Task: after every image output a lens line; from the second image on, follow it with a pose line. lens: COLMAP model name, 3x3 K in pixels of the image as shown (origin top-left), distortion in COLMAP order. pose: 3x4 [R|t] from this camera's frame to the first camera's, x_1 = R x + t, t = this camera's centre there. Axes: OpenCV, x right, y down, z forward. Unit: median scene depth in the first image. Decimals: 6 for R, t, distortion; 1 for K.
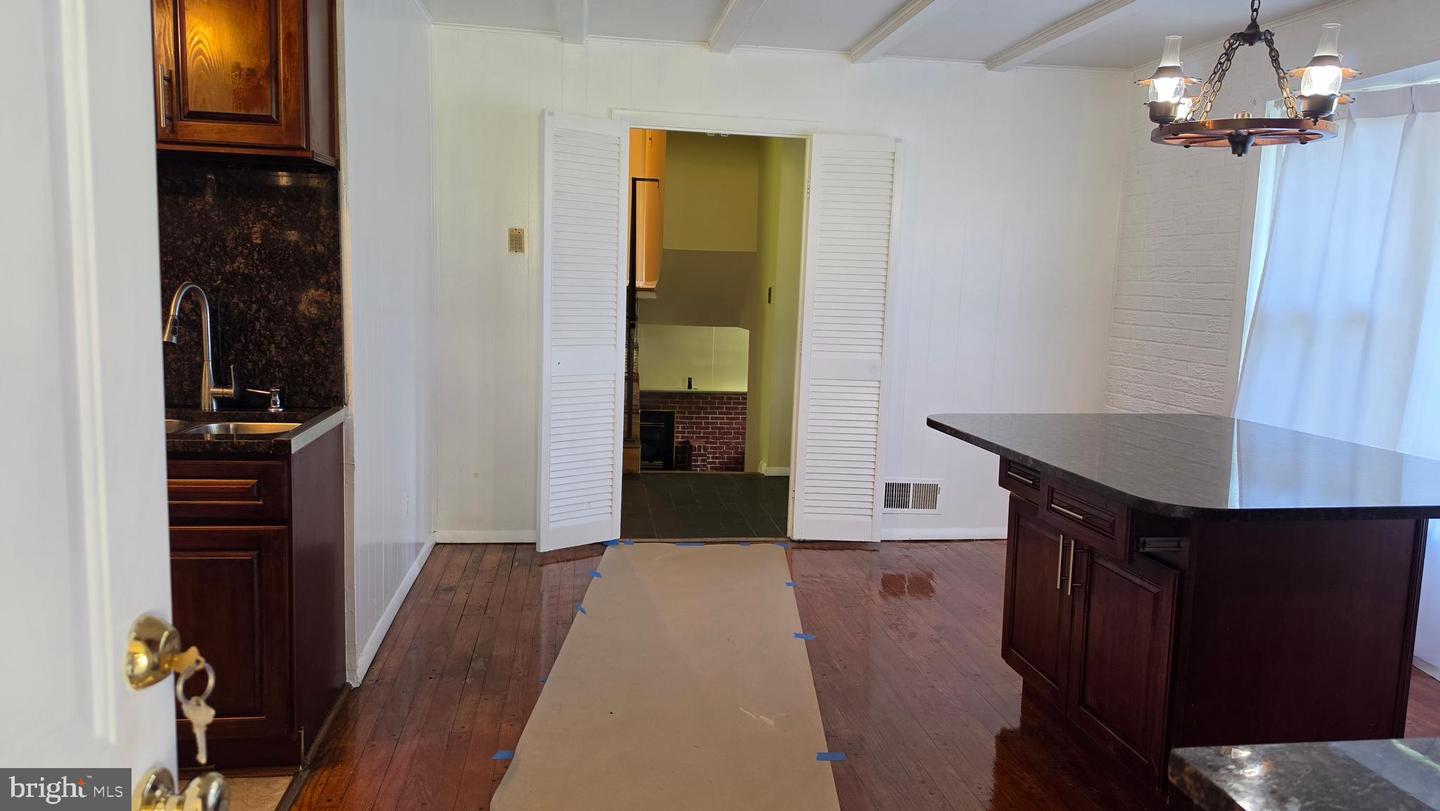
lens RADIAL K [[990.3, 0, 720.0], [0, 990.3, 405.5], [0, 0, 1]] dist [0.042358, -0.068200]
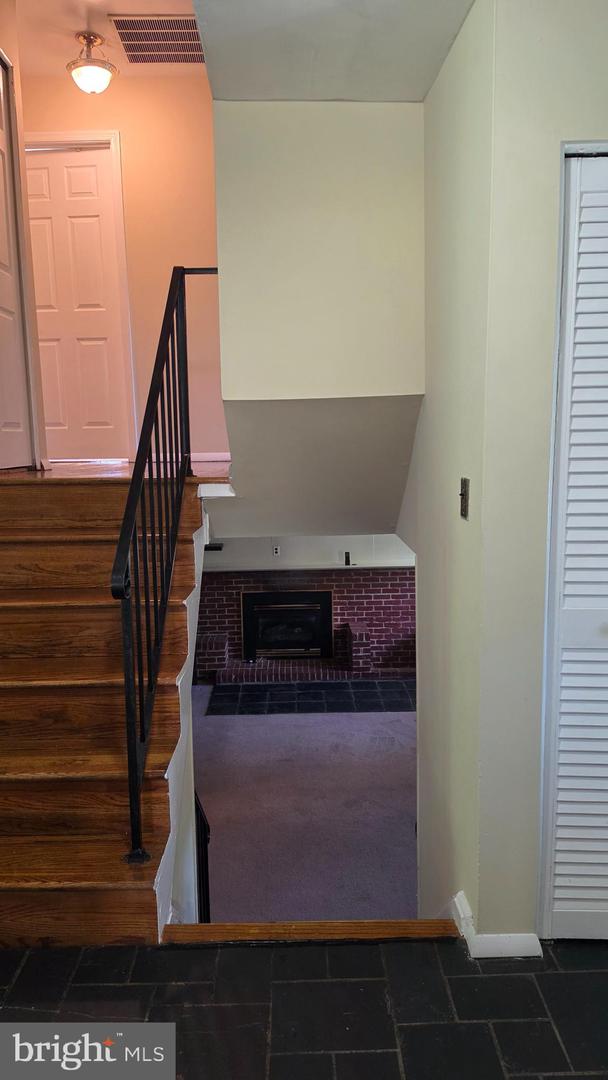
lens RADIAL K [[742.7, 0, 304.0], [0, 742.7, 540.0], [0, 0, 1]] dist [0.042358, -0.068200]
pose [[0.991781, -0.035424, -0.122942, 0.034935], [0.038043, 0.999095, 0.019024, -0.153798], [0.122157, -0.023545, 0.992232, 1.051813]]
